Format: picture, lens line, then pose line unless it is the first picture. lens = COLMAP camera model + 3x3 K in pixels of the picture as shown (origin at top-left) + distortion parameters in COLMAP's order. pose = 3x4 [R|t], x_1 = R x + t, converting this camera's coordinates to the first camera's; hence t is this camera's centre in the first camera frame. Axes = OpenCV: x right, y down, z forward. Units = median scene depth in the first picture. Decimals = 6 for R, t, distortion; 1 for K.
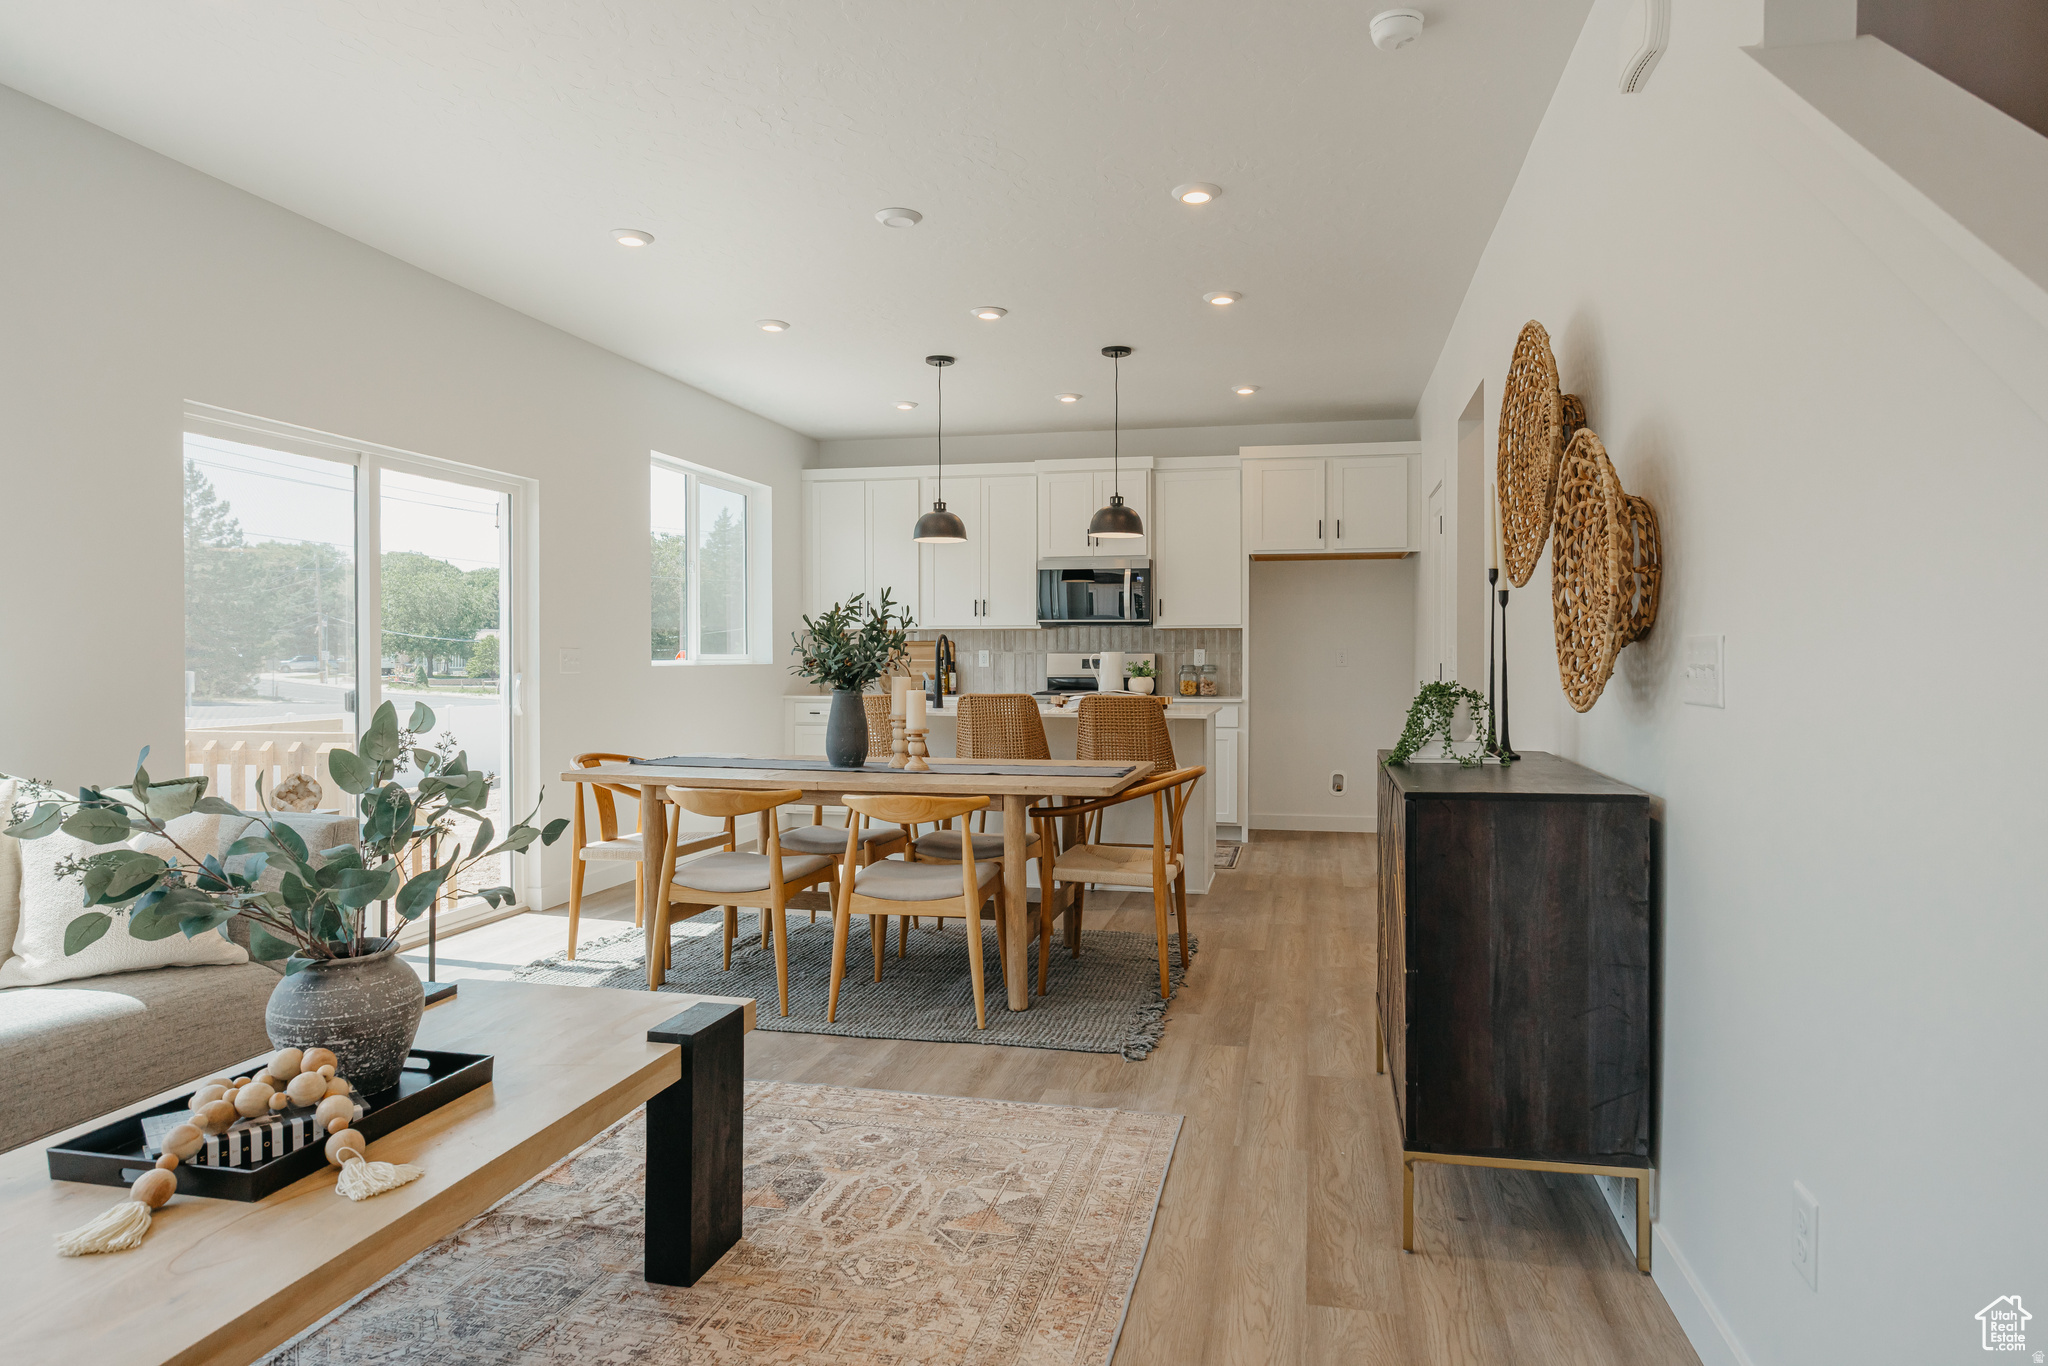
lens RADIAL K [[1184.5, 0, 1054.8], [0, 1184.5, 678.8], [0, 0, 1]] dist [-0.015019, 0.003178]
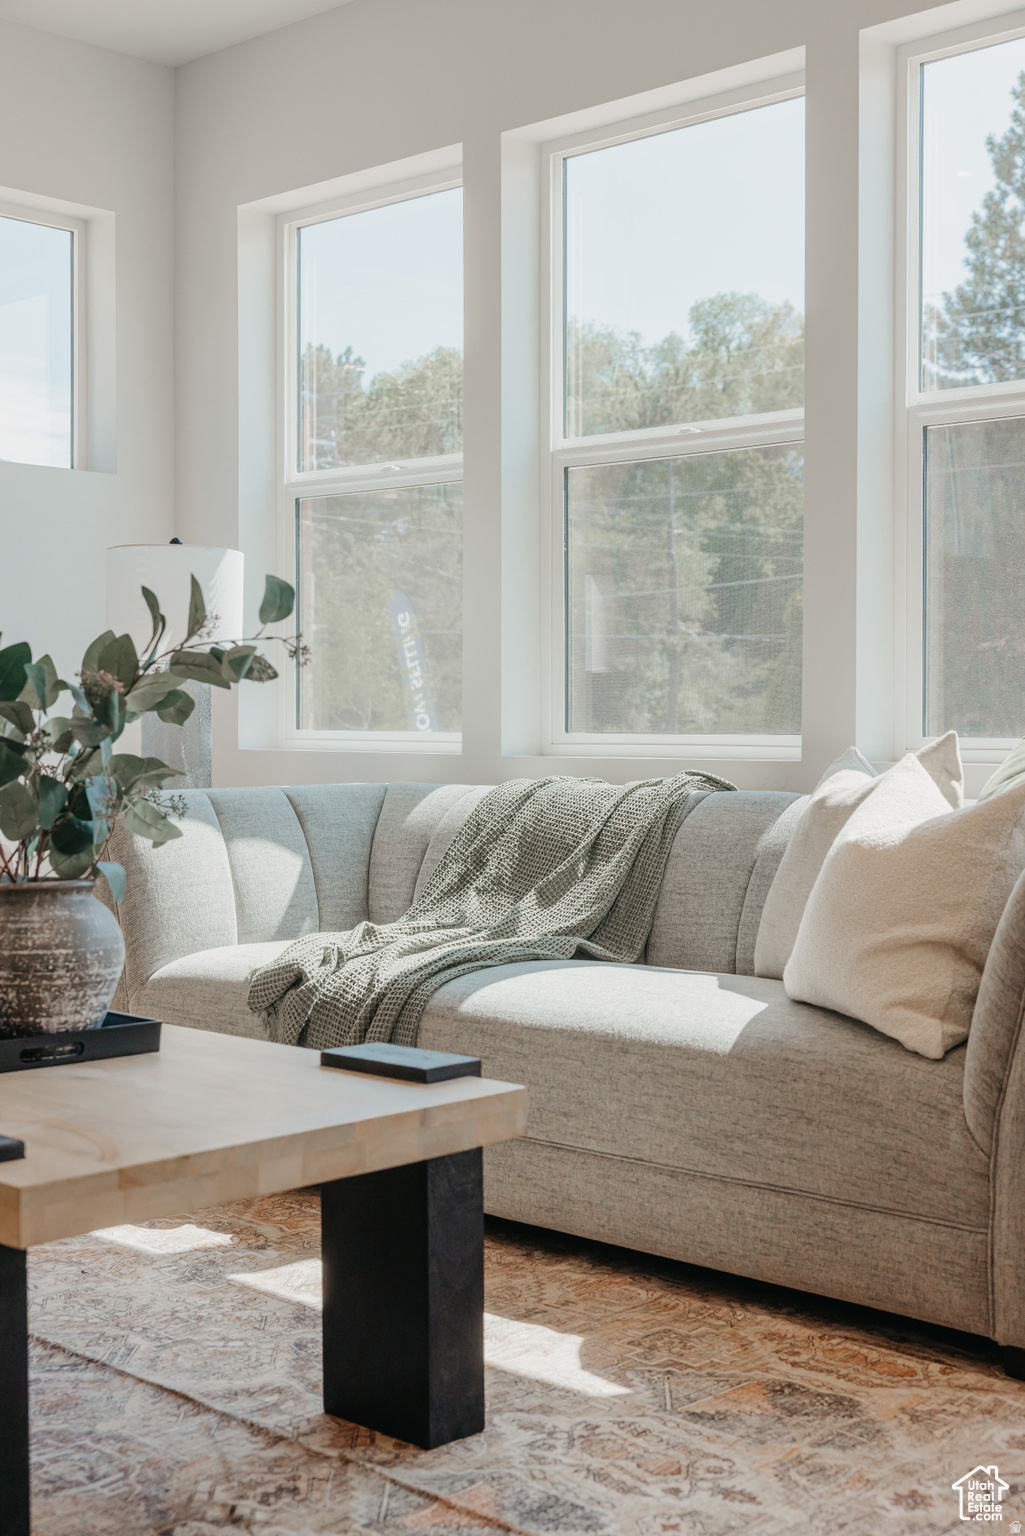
lens RADIAL K [[1992.0, 0, 486.3], [0, 1992.0, 758.7], [0, 0, 1]] dist [0.008558, 0.000000]
pose [[-0.539431, 0.013731, -0.841918, 0.161185], [-0.016504, 0.999503, 0.026875, 0.046167], [0.841868, 0.028392, -0.538936, 0.853946]]
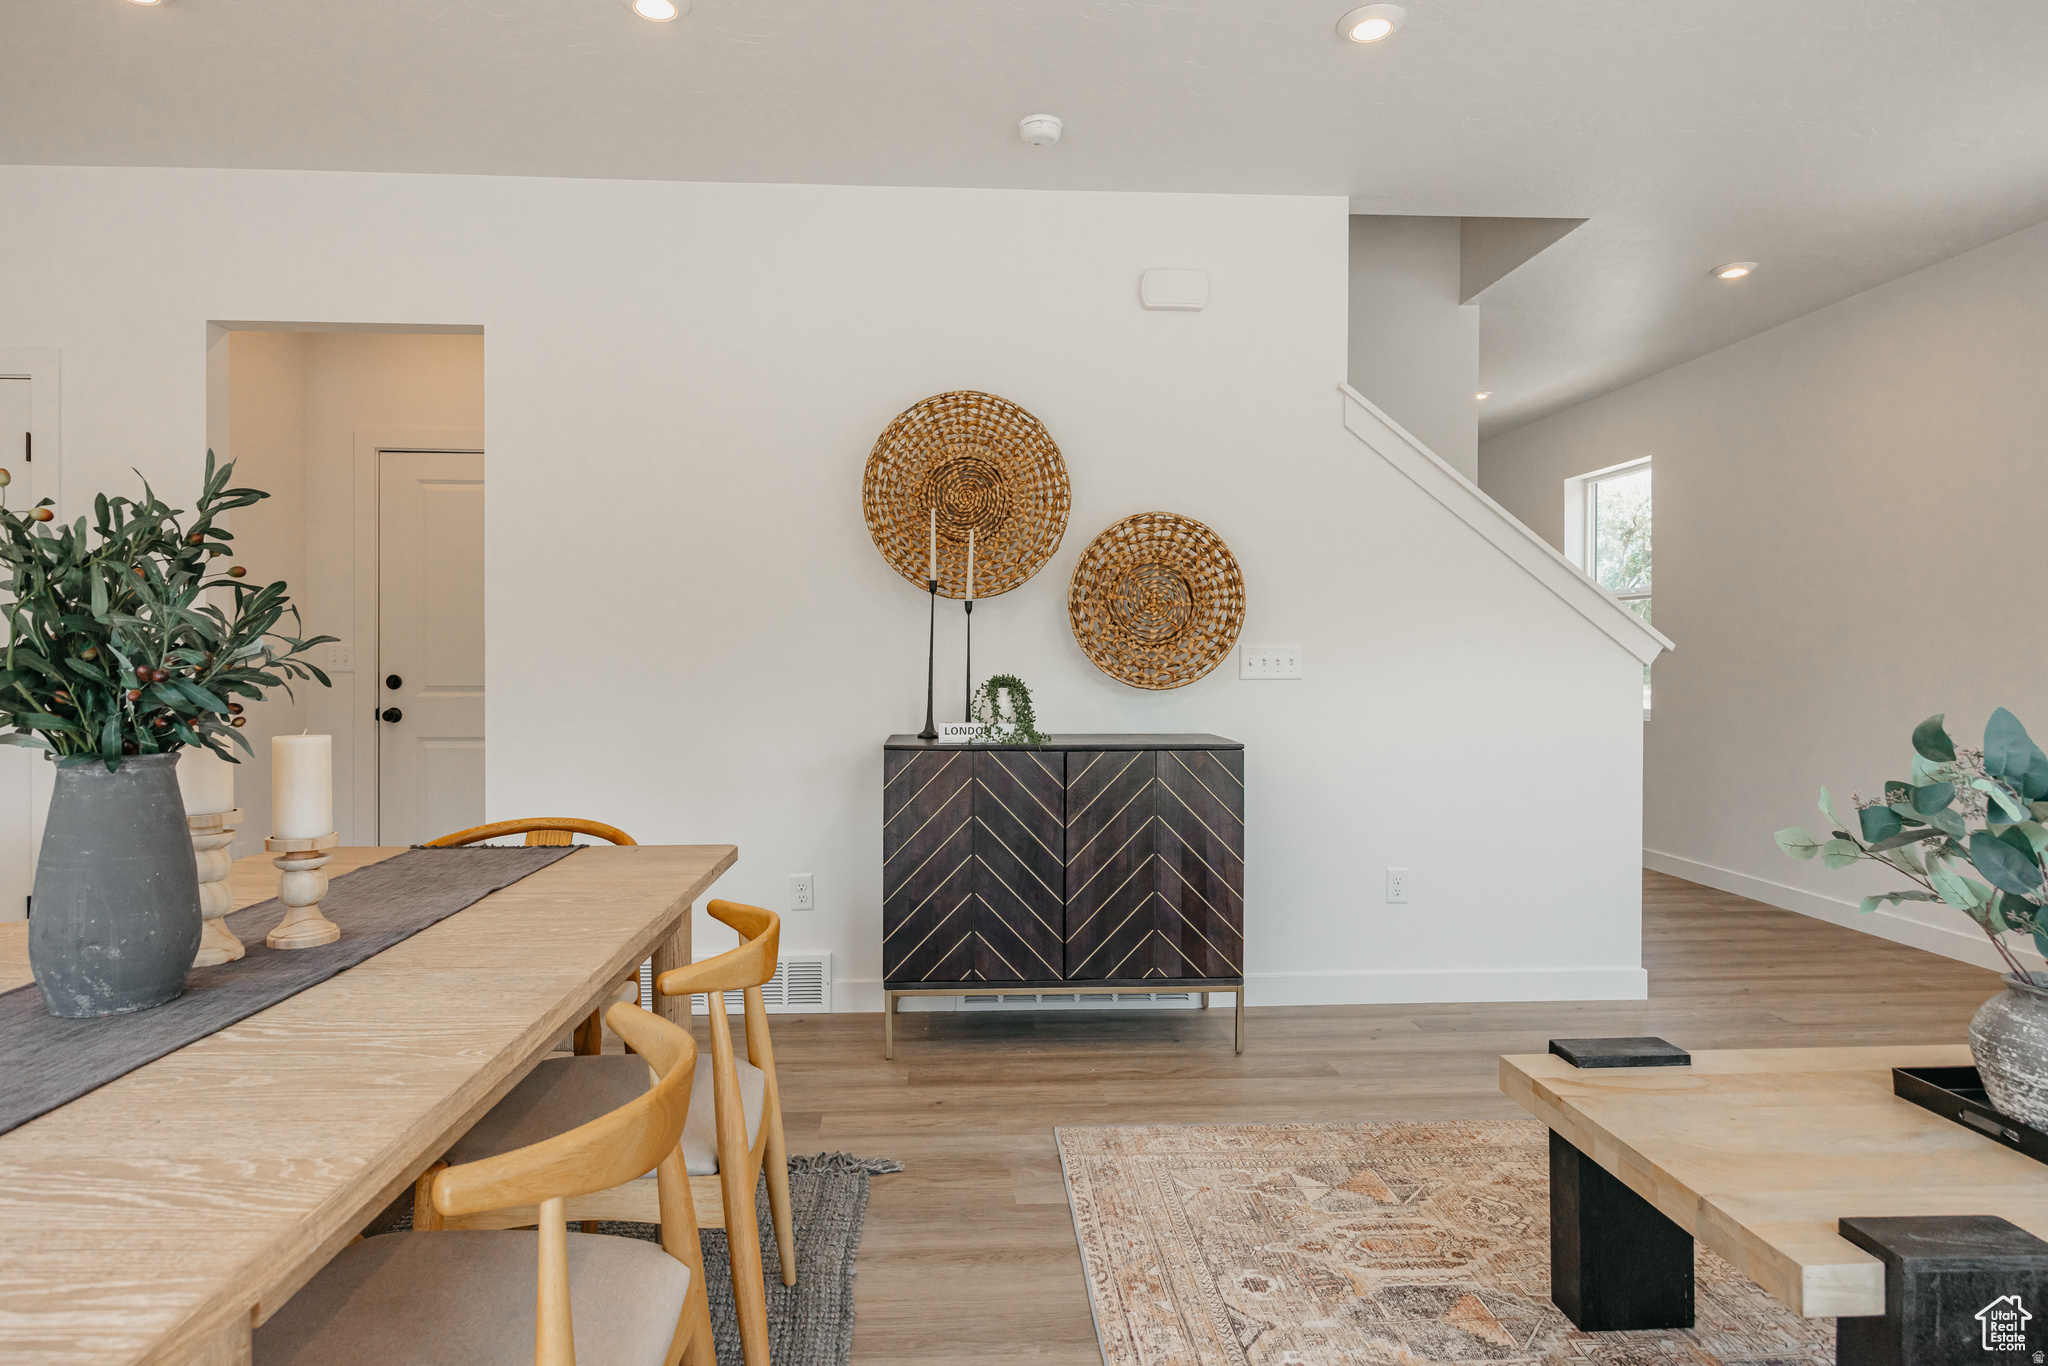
lens RADIAL K [[1126.6, 0, 1023.9], [0, 1126.6, 665.8], [0, 0, 1]] dist [-0.001120, -0.001670]
pose [[-0.267342, -0.002297, 0.963599, -0.510600], [0.017676, 0.999817, 0.007287, -0.008781], [-0.963440, 0.018981, -0.267252, 0.839712]]
